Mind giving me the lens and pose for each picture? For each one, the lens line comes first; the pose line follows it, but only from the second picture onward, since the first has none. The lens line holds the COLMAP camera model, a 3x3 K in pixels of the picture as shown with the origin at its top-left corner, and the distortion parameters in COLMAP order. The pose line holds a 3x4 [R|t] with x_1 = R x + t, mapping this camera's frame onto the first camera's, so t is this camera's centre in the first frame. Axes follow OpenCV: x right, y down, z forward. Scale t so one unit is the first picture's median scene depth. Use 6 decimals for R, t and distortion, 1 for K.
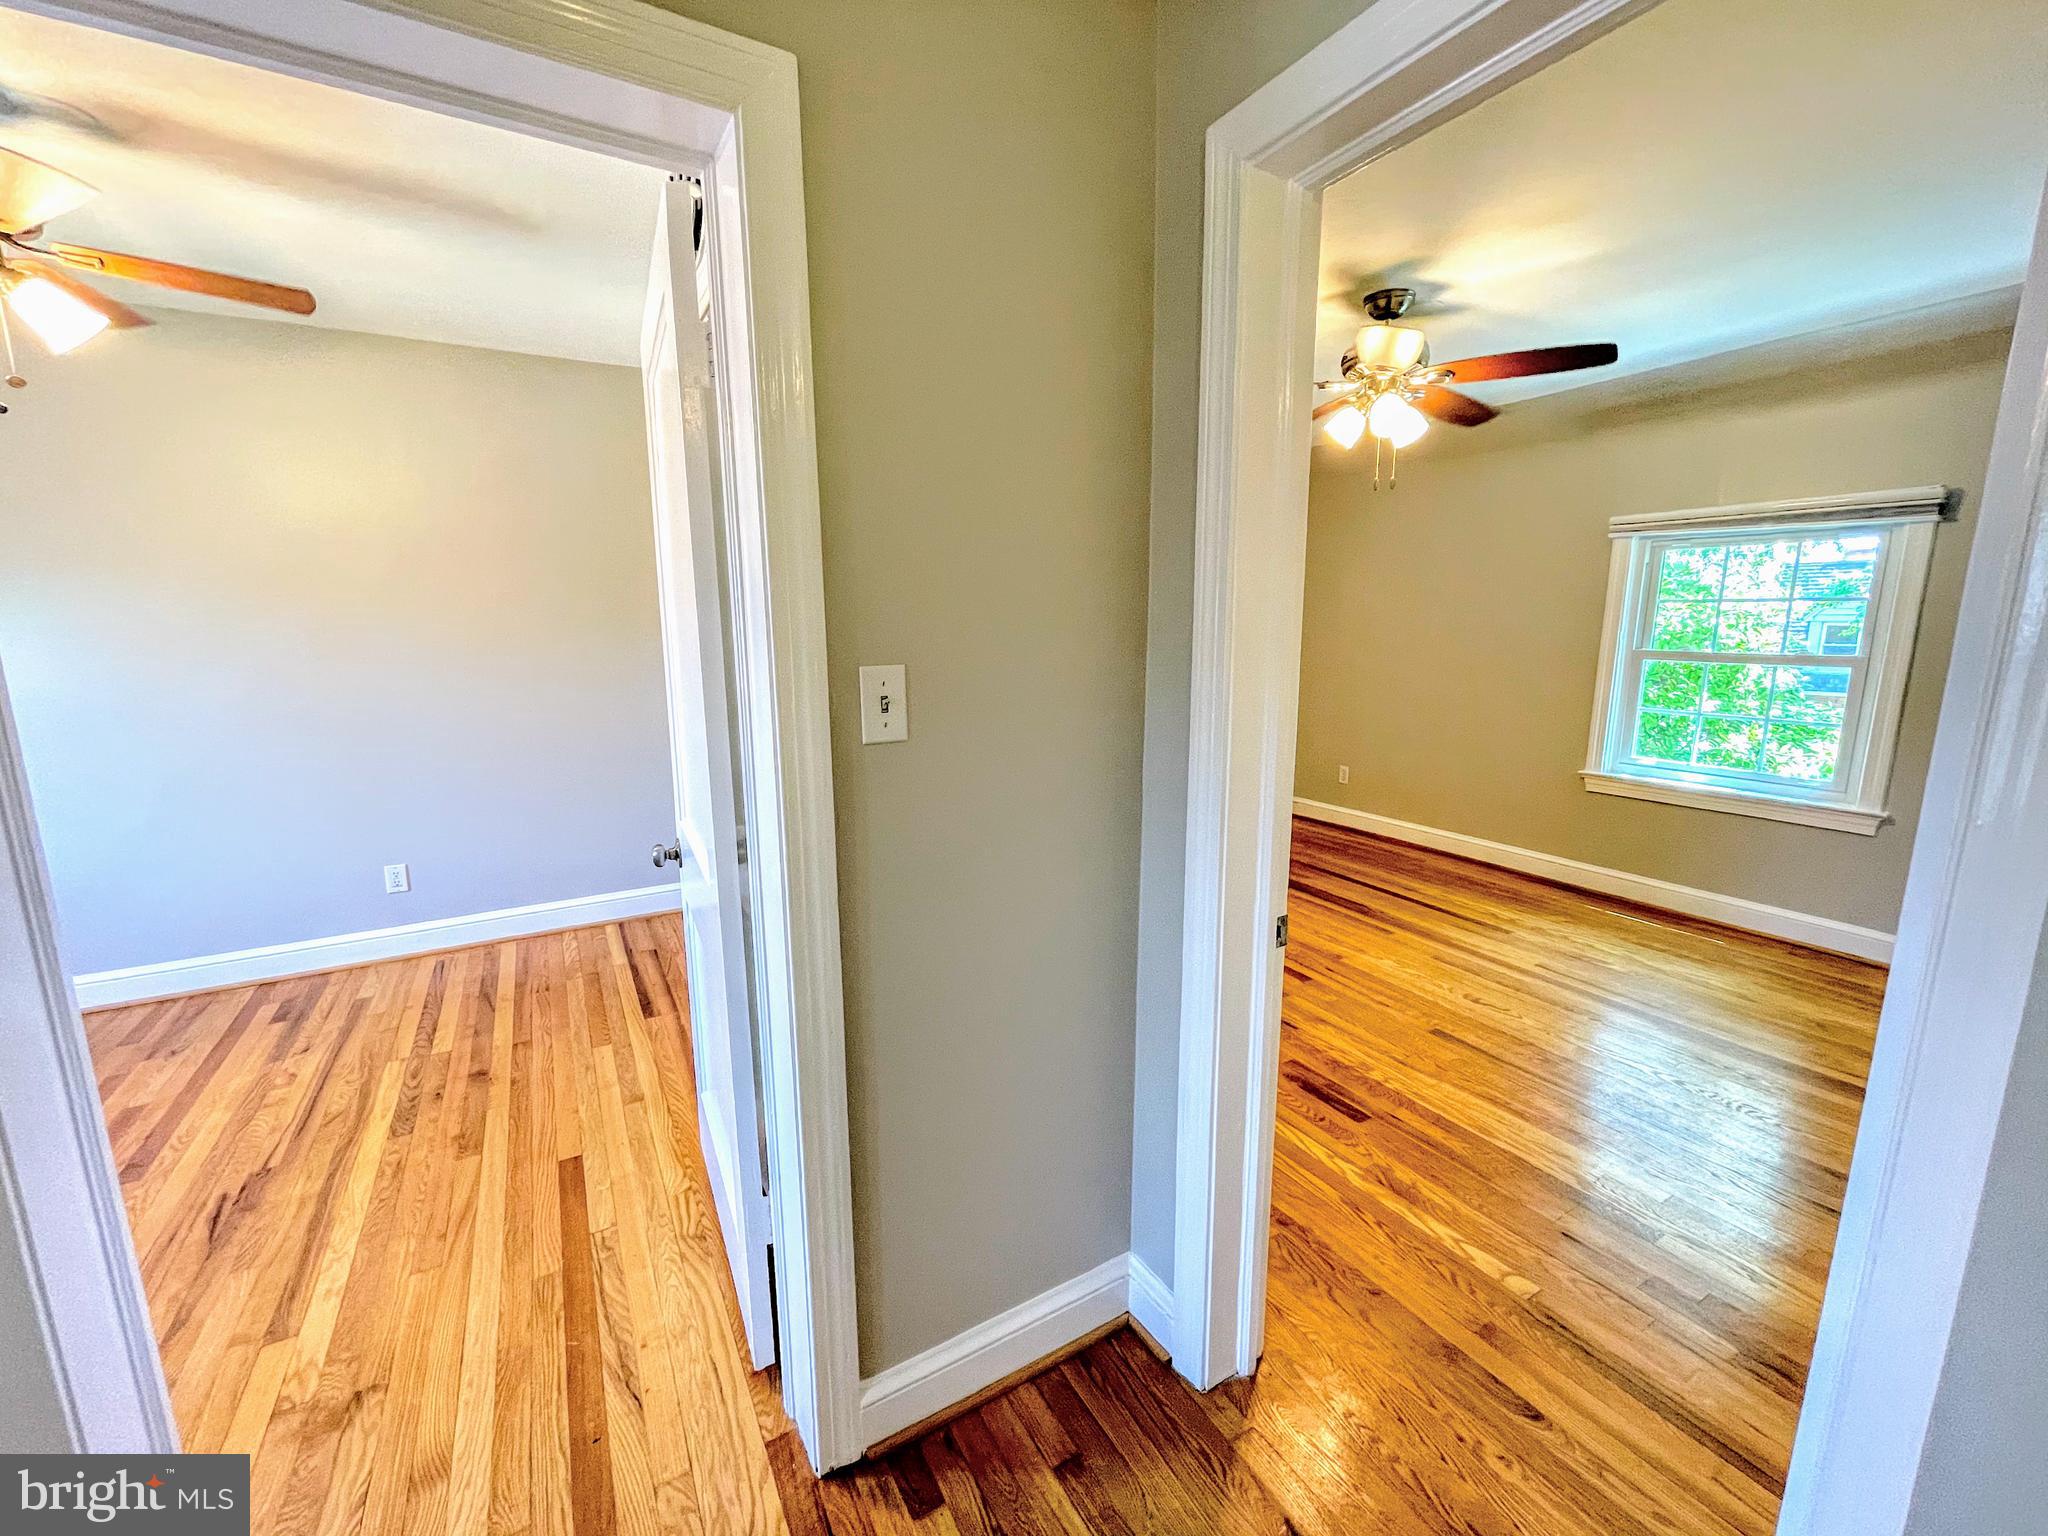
lens RADIAL K [[822.6, 0, 1019.6], [0, 822.6, 772.9], [0, 0, 1]] dist [-0.002210, -0.000604]
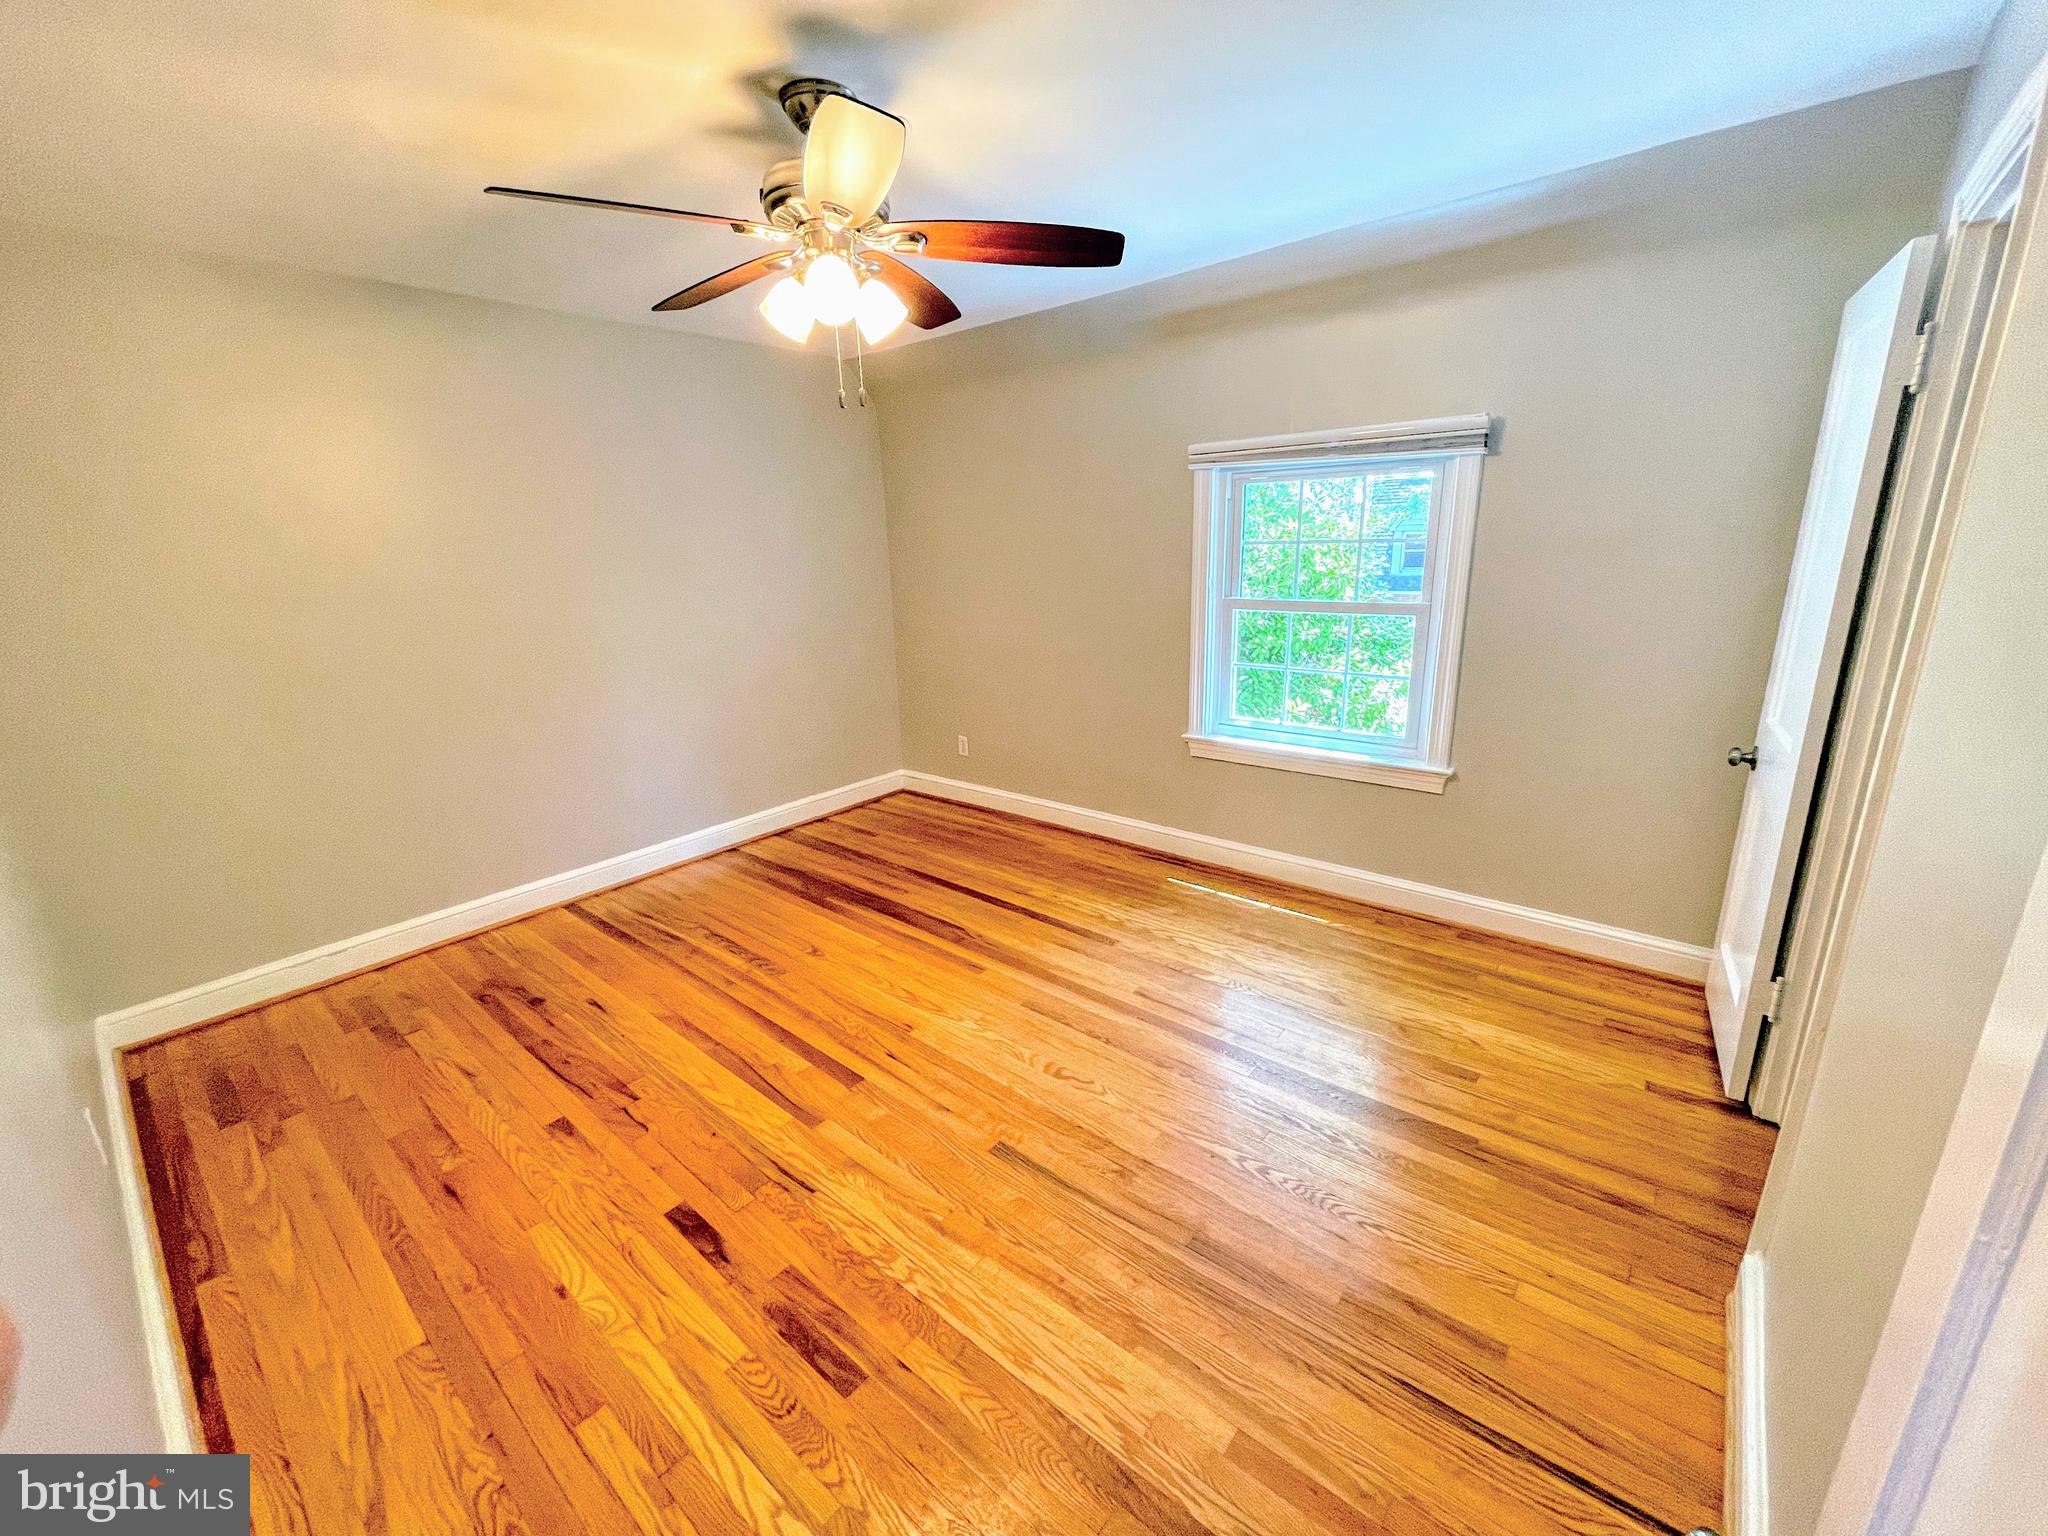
lens RADIAL K [[822.1, 0, 1024.0], [0, 822.1, 768.0], [0, 0, 1]] dist [0.000786, -0.000116]
pose [[0.939395, -0.115237, 0.322890, 0.300561], [0.087748, 0.991262, 0.098485, -0.094851], [-0.331418, -0.064183, 0.941299, 0.281729]]
